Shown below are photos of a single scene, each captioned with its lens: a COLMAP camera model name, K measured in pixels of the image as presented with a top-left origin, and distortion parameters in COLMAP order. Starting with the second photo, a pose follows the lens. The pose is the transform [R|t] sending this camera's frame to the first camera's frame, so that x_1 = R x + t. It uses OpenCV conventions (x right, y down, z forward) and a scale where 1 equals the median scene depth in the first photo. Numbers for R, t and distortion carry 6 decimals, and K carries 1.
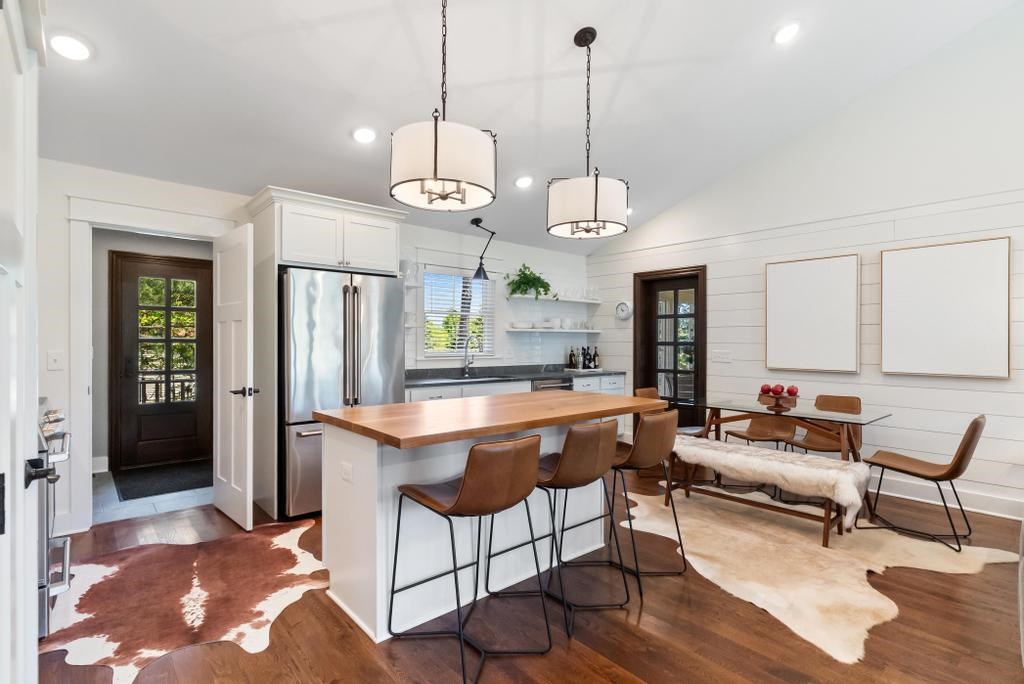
lens RADIAL K [[496.6, 0, 512.0], [0, 496.6, 342.0], [0, 0, 1]] dist [0.014905, 0.000121]
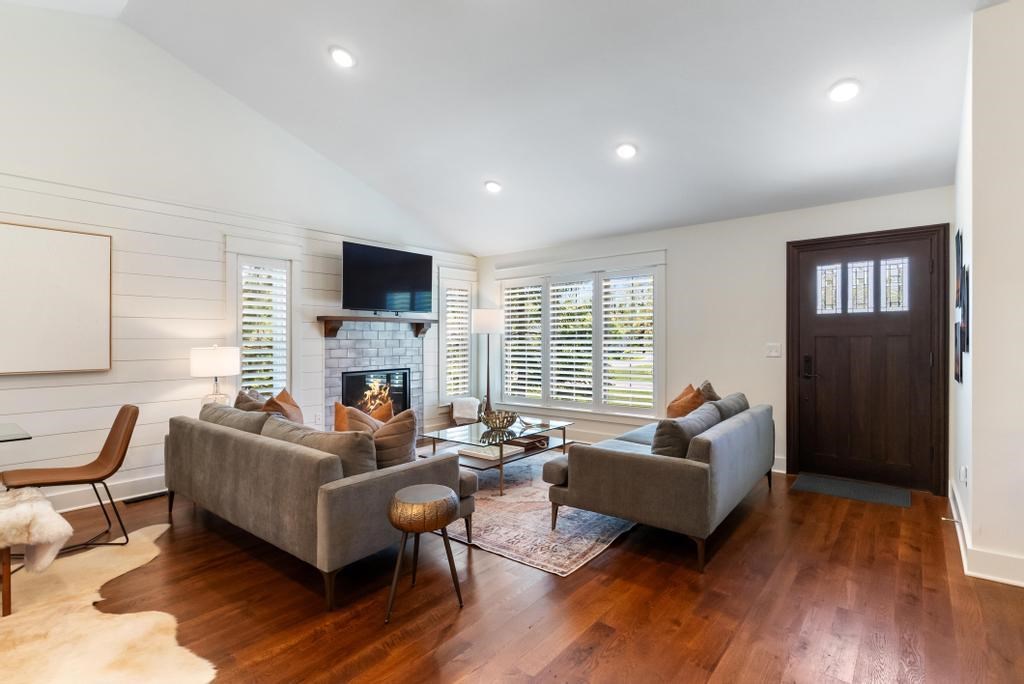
lens RADIAL K [[496.6, 0, 512.0], [0, 496.6, 342.0], [0, 0, 1]] dist [0.014905, 0.000121]
pose [[-0.172091, -0.015714, 0.984956, -0.233863], [0.000085, 0.999873, 0.015967, -0.003534], [-0.985081, 0.002832, -0.172067, 0.413339]]
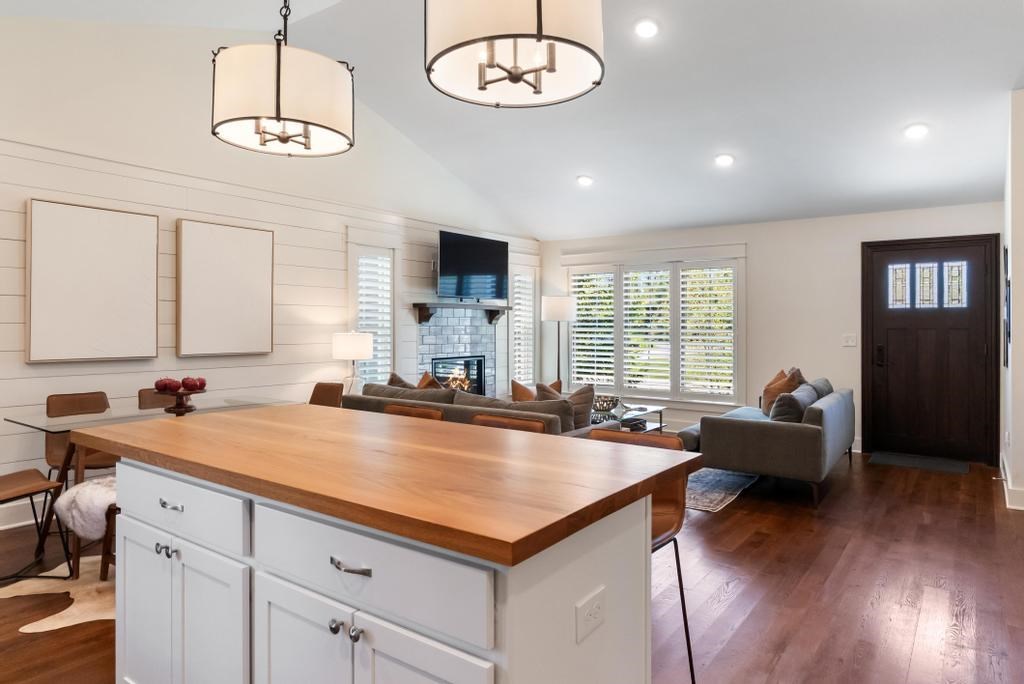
lens RADIAL K [[649.1, 0, 522.9], [0, 649.1, 316.5], [0, 0, 1]] dist [0.025598, -0.001301]
pose [[-0.242526, -0.000560, 0.970145, -0.716739], [-0.010847, 0.999939, -0.002135, -0.017422], [-0.970084, -0.011040, -0.242517, 0.945909]]
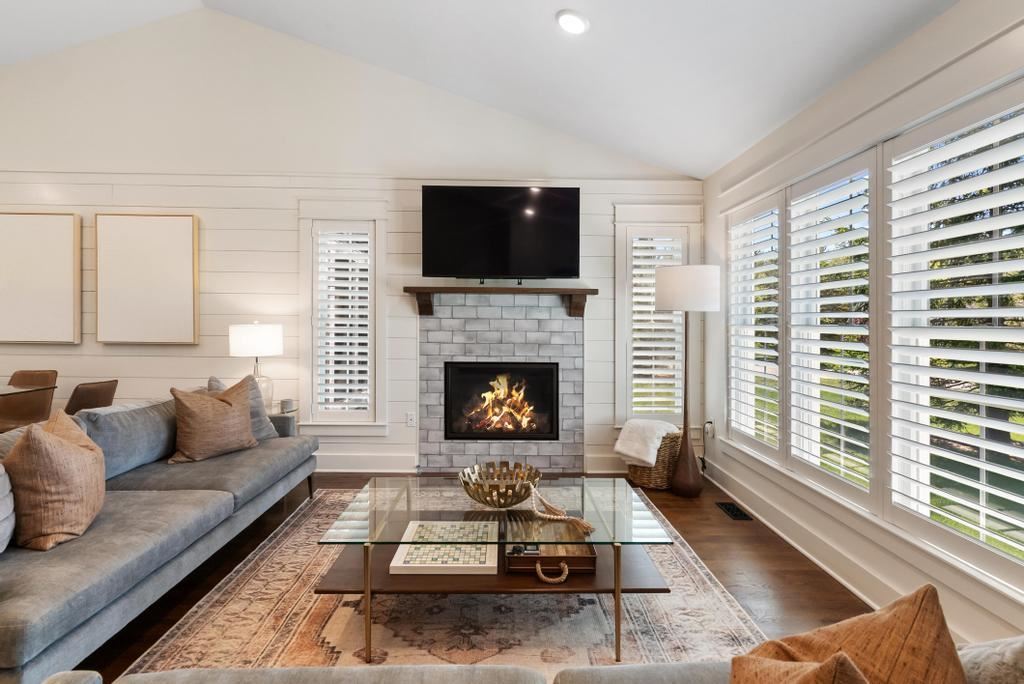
lens RADIAL K [[499.2, 0, 512.4], [0, 499.2, 320.0], [0, 0, 1]] dist [0.003693, 0.000402]
pose [[0.640886, 0.000779, 0.767636, 0.696629], [-0.005229, 0.999981, 0.003350, 0.014719], [-0.767618, -0.006161, 0.640878, -0.281456]]
